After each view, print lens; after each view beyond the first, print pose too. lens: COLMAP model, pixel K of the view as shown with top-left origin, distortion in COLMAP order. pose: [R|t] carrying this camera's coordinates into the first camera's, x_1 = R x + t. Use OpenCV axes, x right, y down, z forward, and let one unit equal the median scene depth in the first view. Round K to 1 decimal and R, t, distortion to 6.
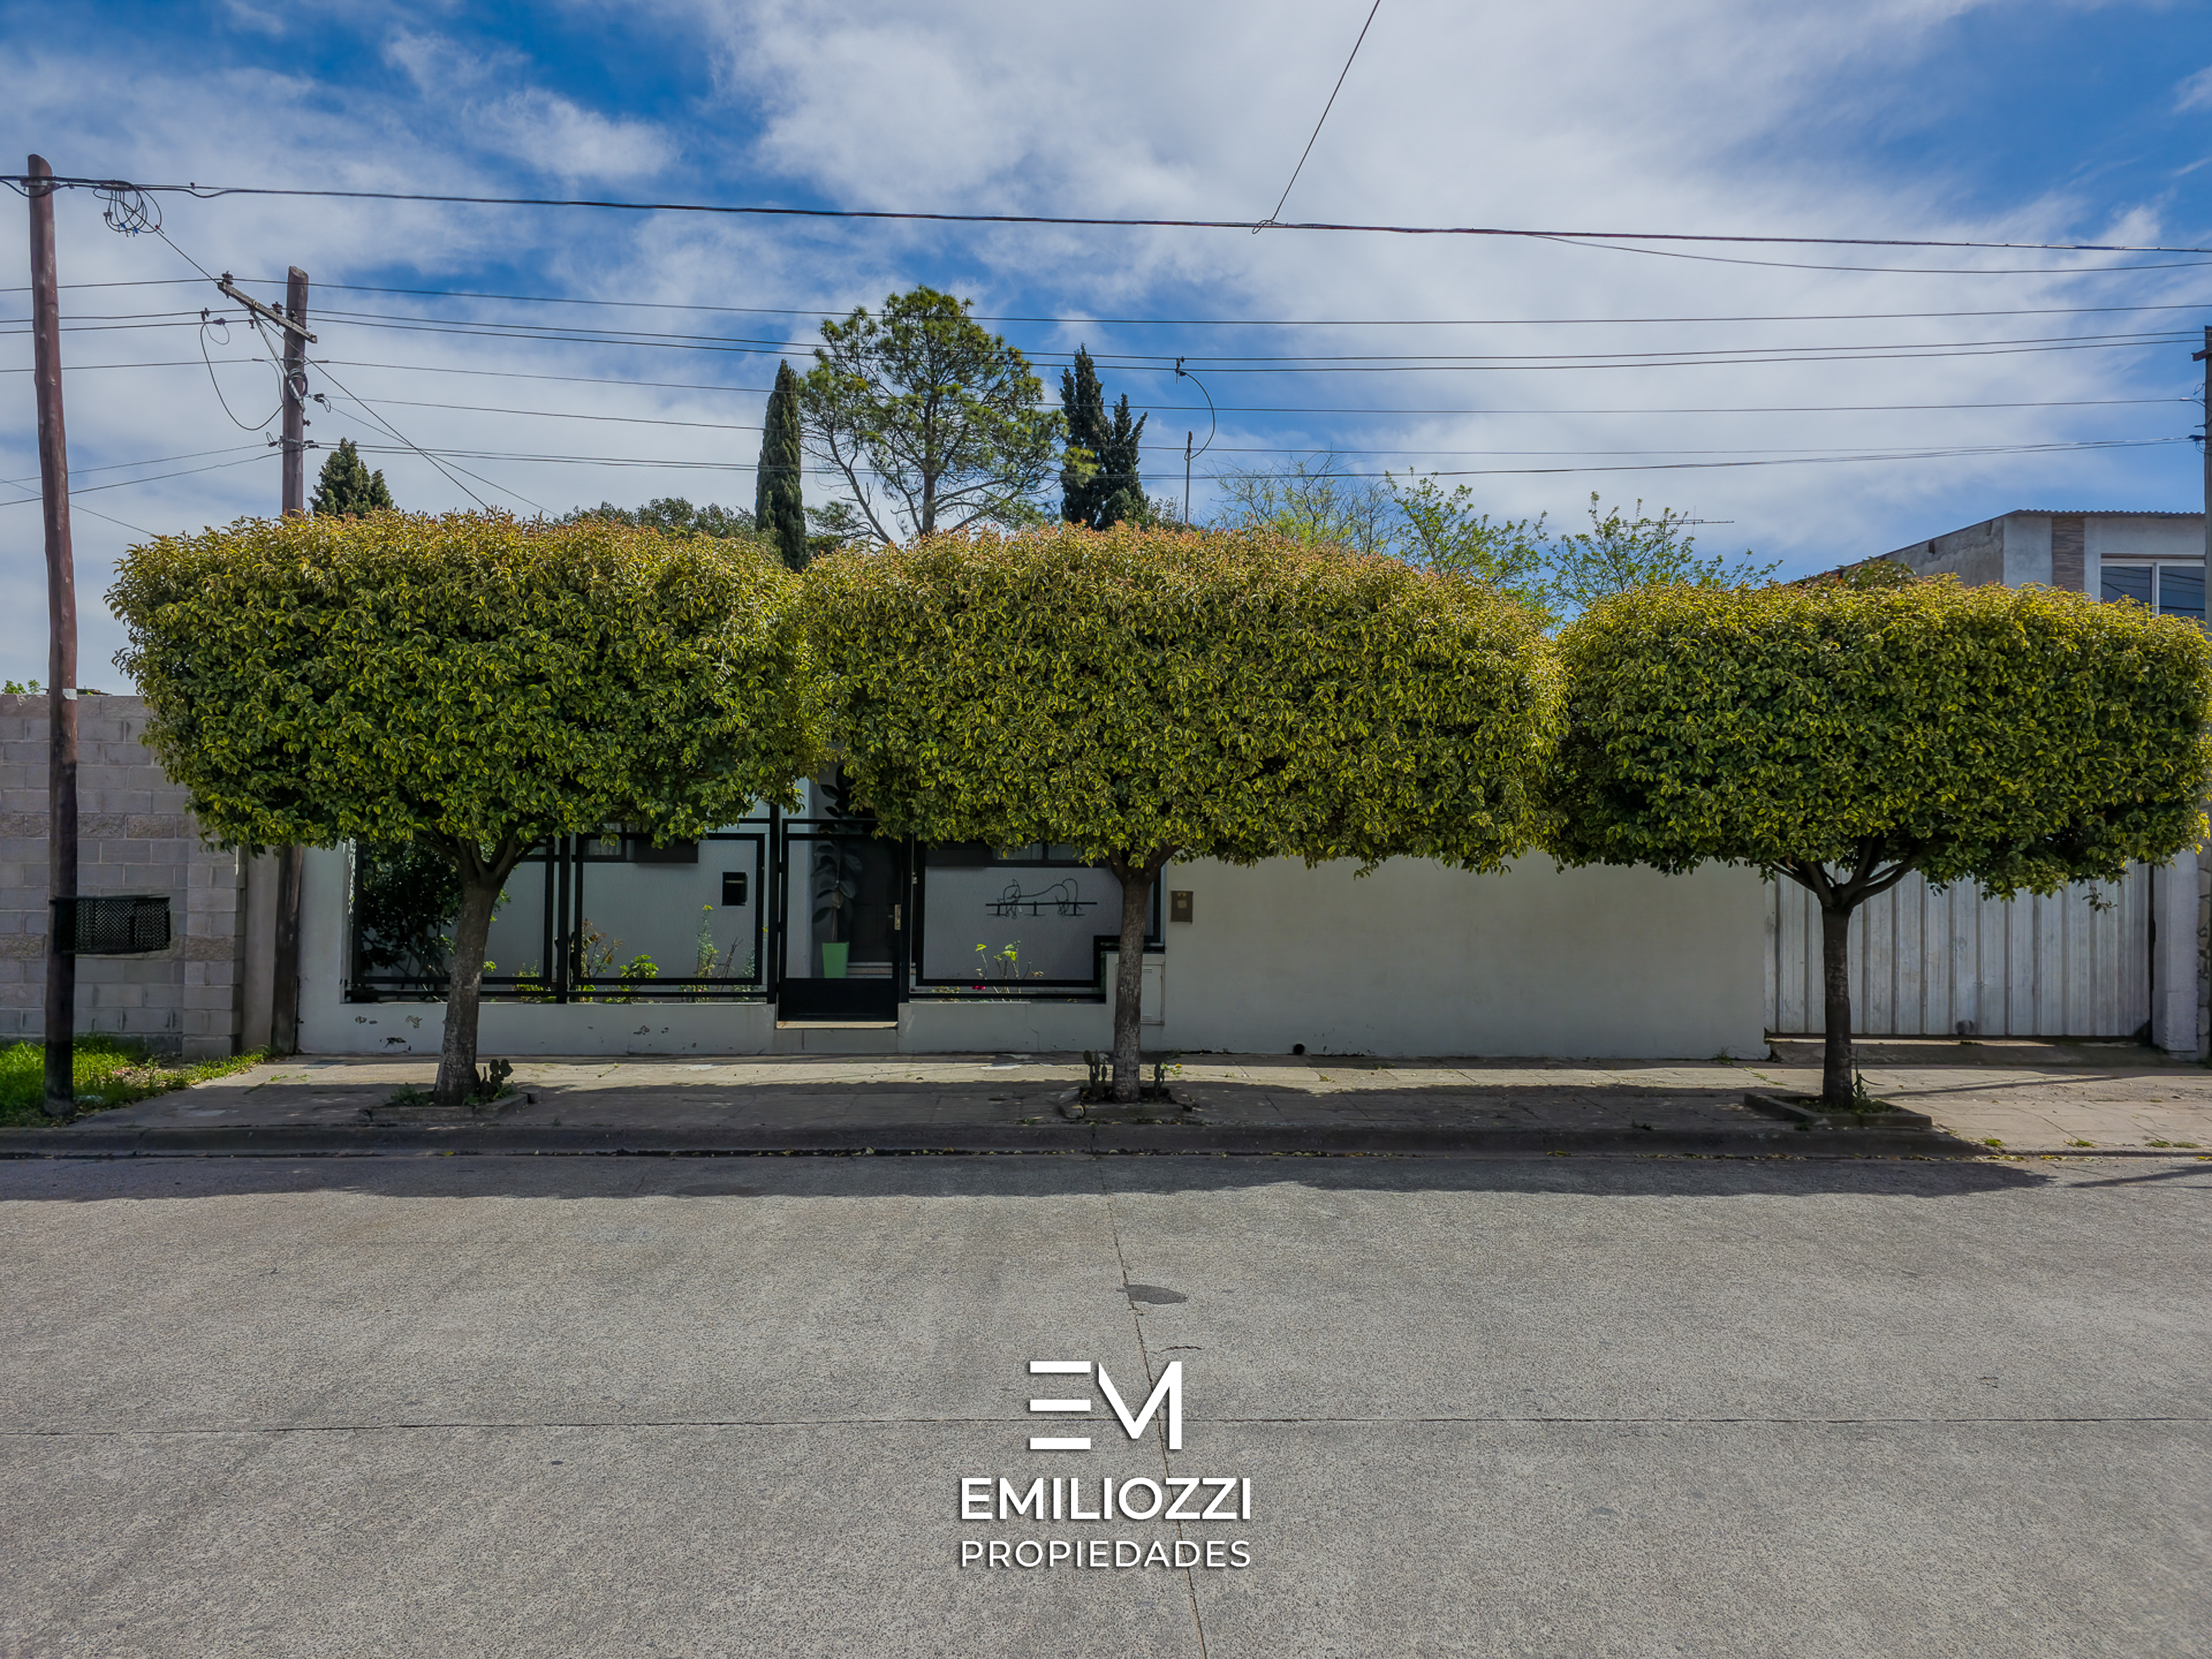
lens RADIAL K [[1487.5, 0, 1103.8], [0, 1487.5, 825.6], [0, 0, 1]] dist [0.054852, -0.048012]
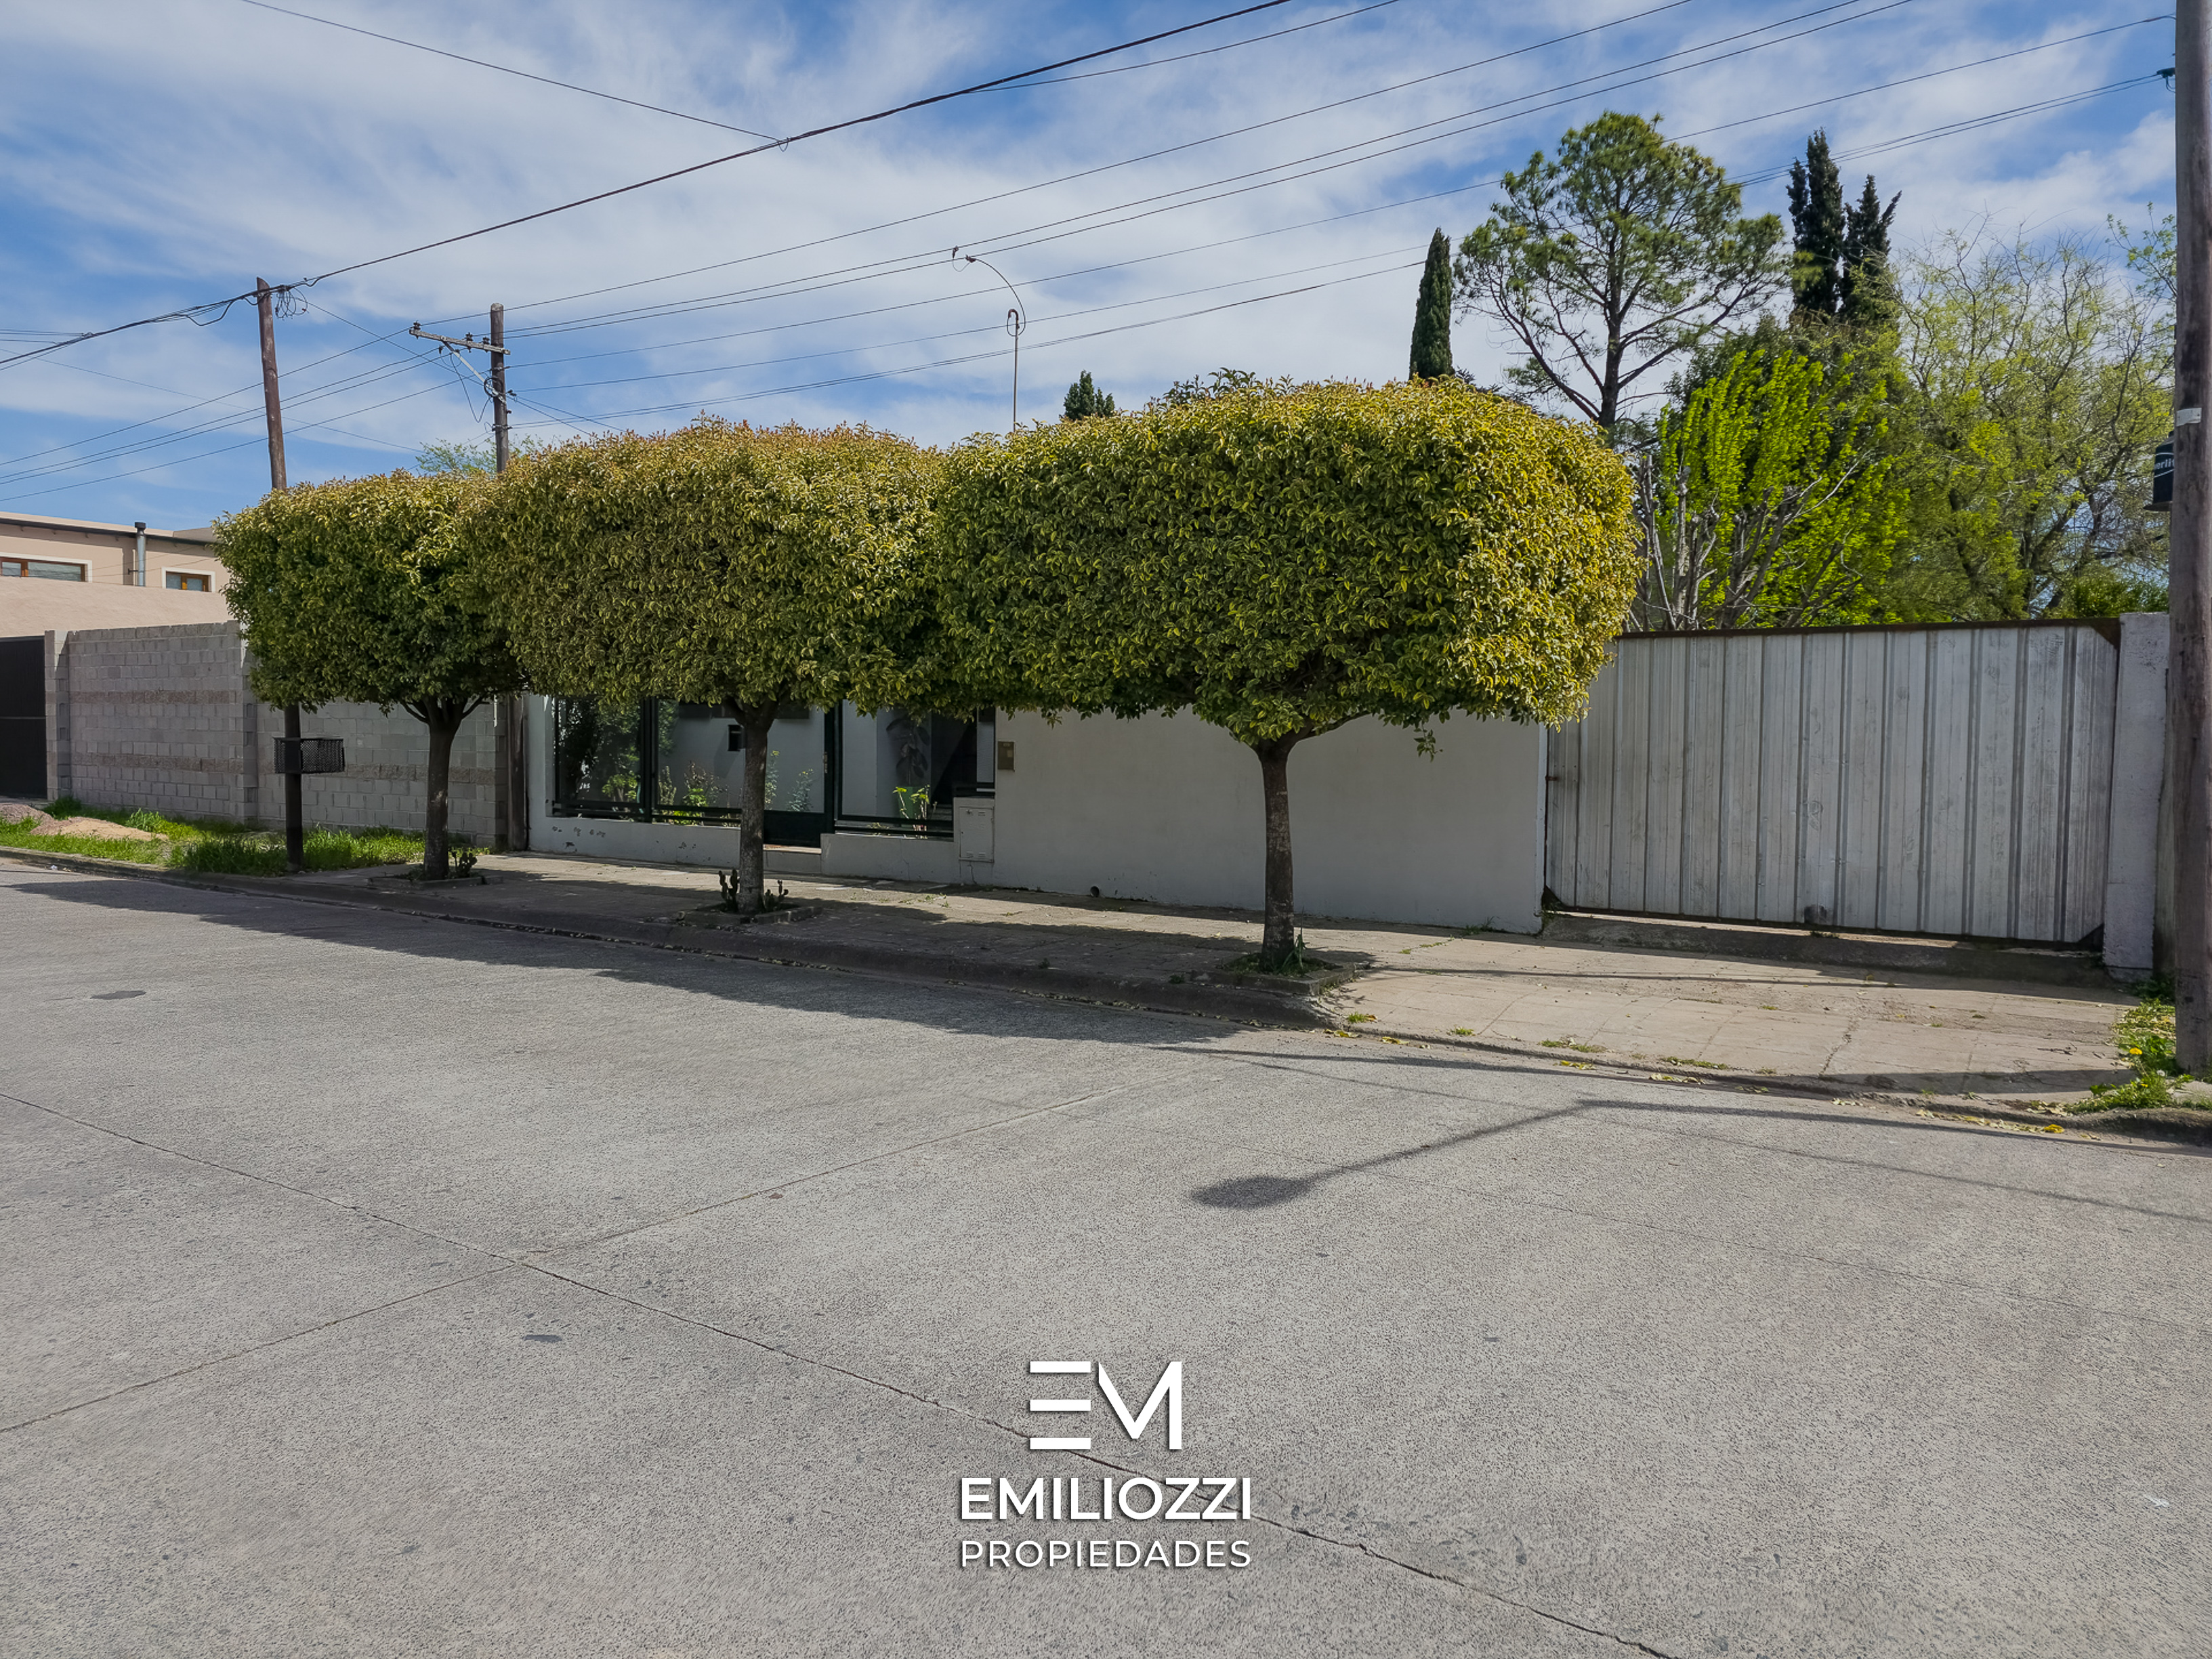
lens RADIAL K [[1548.1, 0, 1165.9], [0, 1548.1, 823.6], [0, 0, 1]] dist [-0.088761, 0.178673]
pose [[0.811489, 0.033239, -0.583421, 0.828152], [0.014173, 0.996968, 0.076513, 0.019676], [0.584195, -0.070358, 0.808558, 0.153375]]
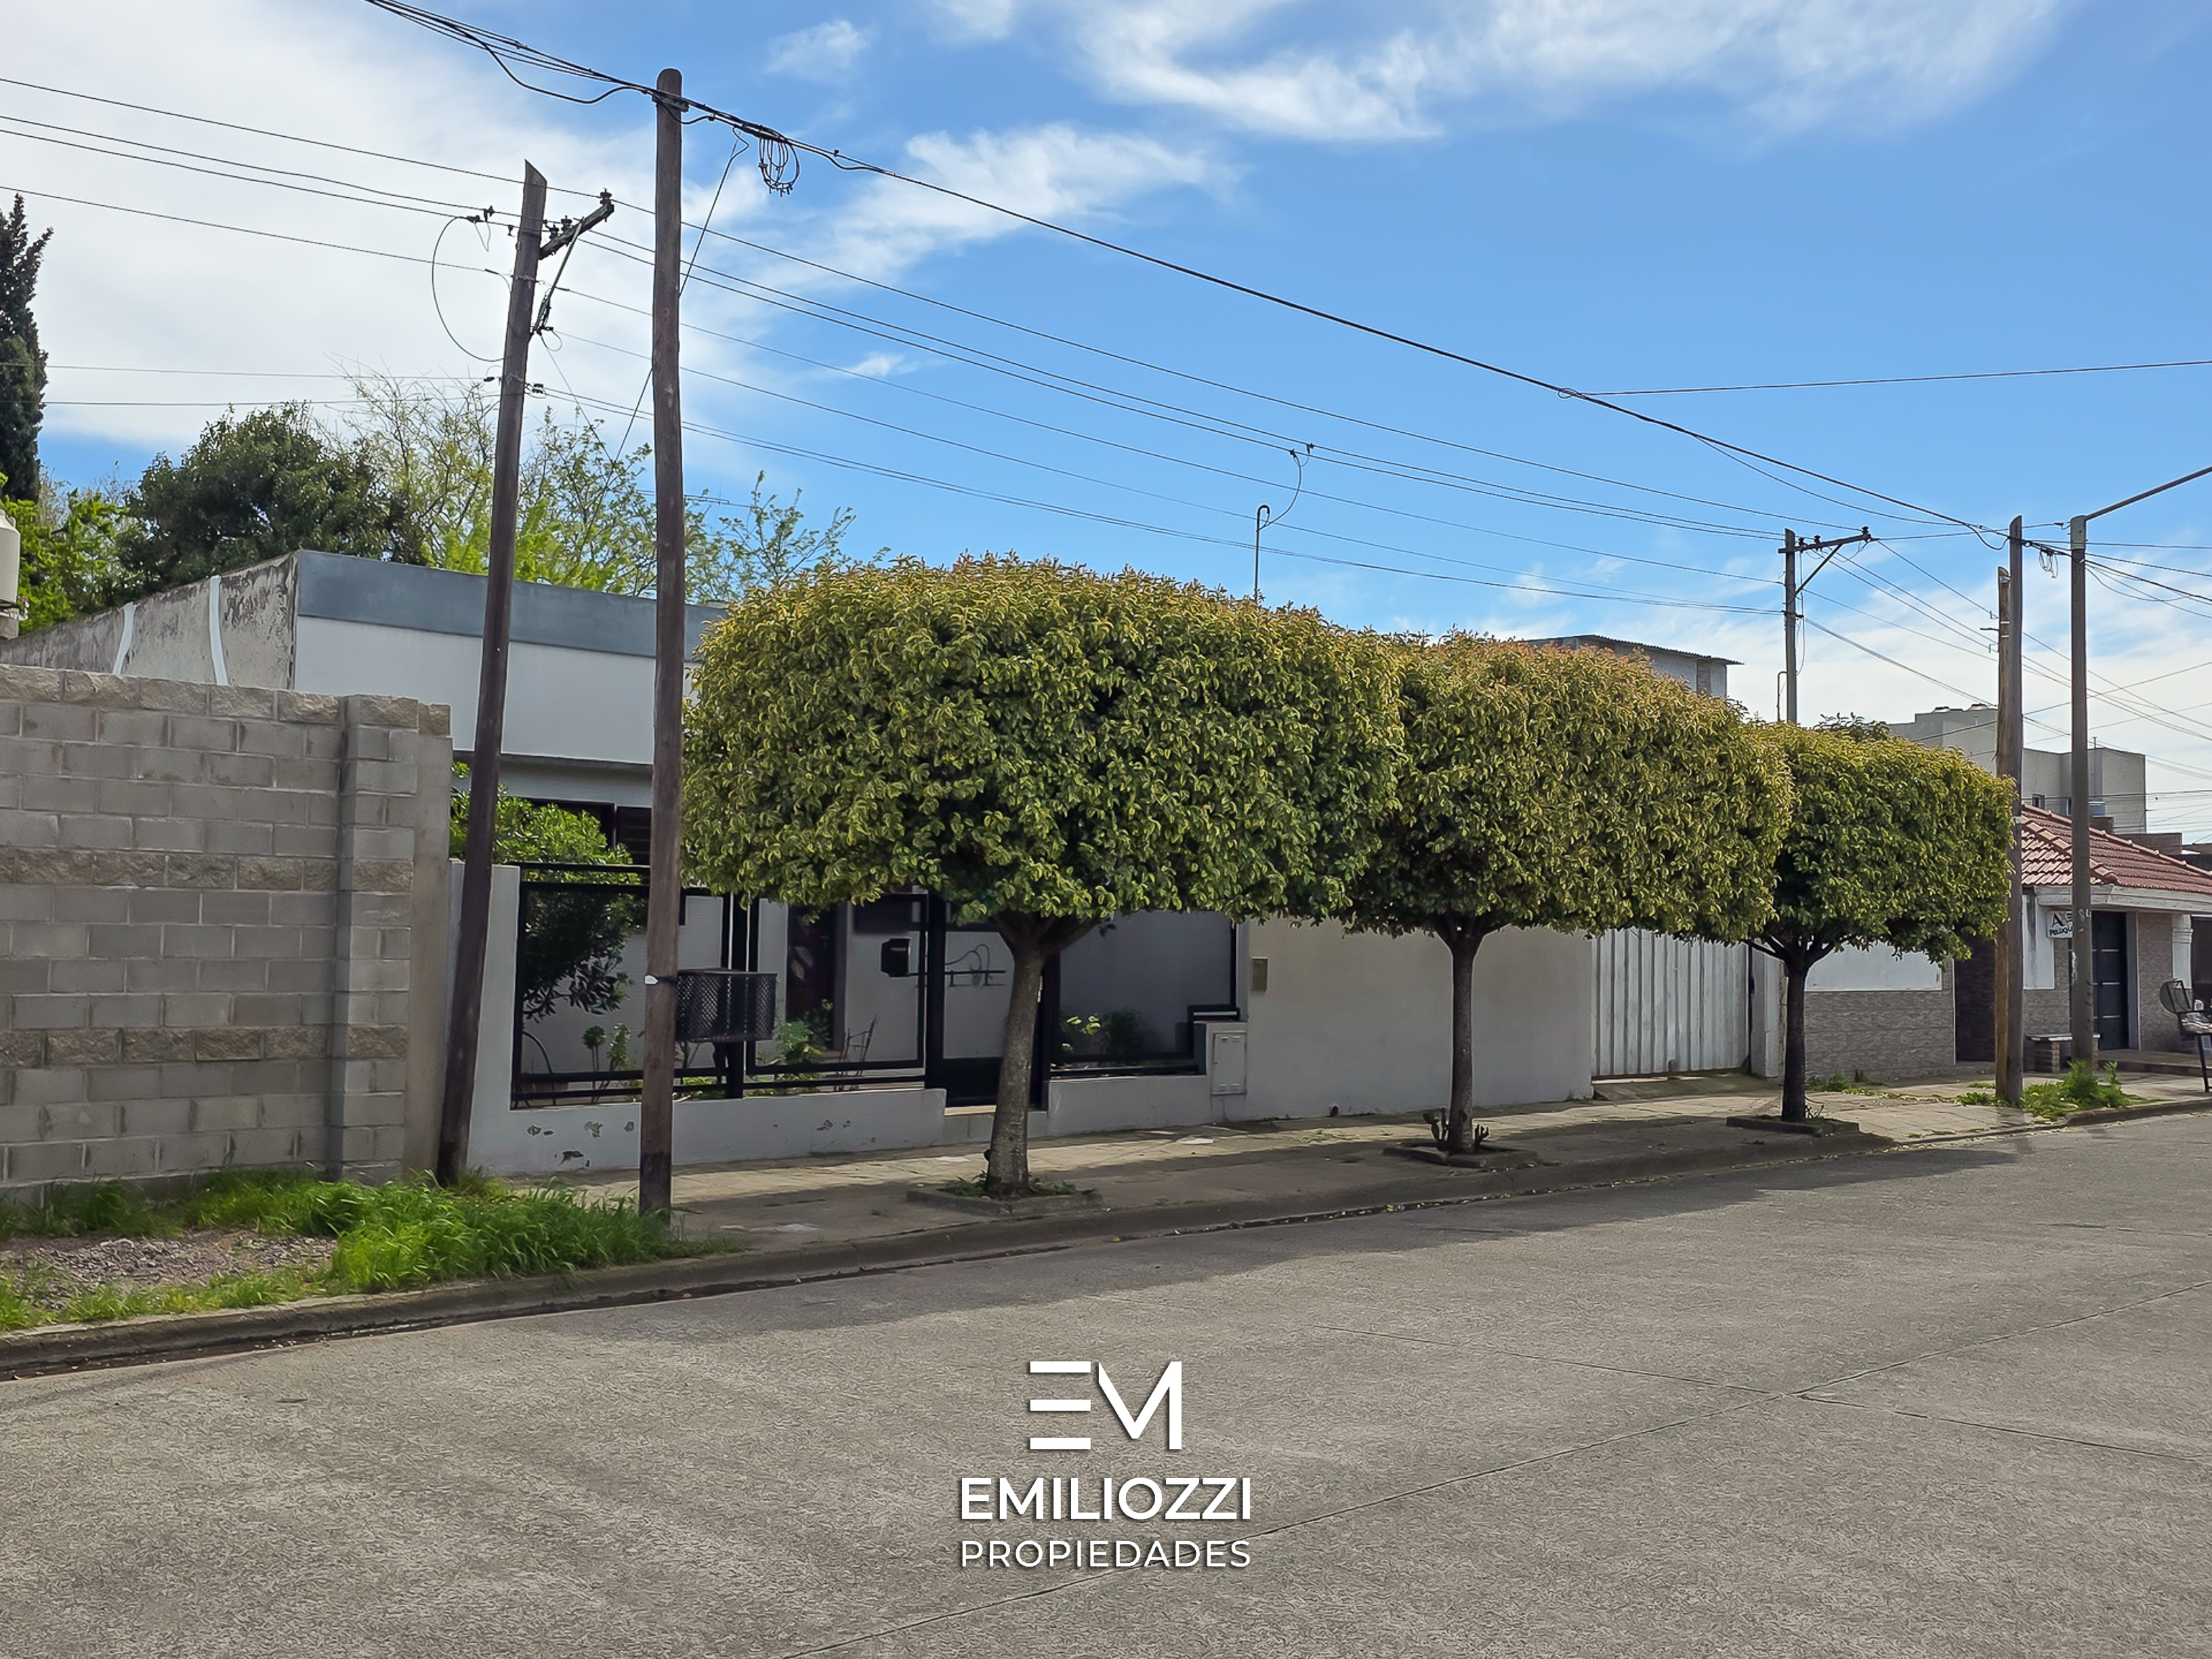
lens RADIAL K [[2026.5, 0, 1105.9], [0, 2026.5, 737.1], [0, 0, 1]] dist [-0.004248, 0.003952]
pose [[0.776082, 0.063728, 0.627404, -0.910013], [-0.027354, 0.997346, -0.067469, -0.009462], [-0.630039, 0.035200, 0.775766, 0.004457]]
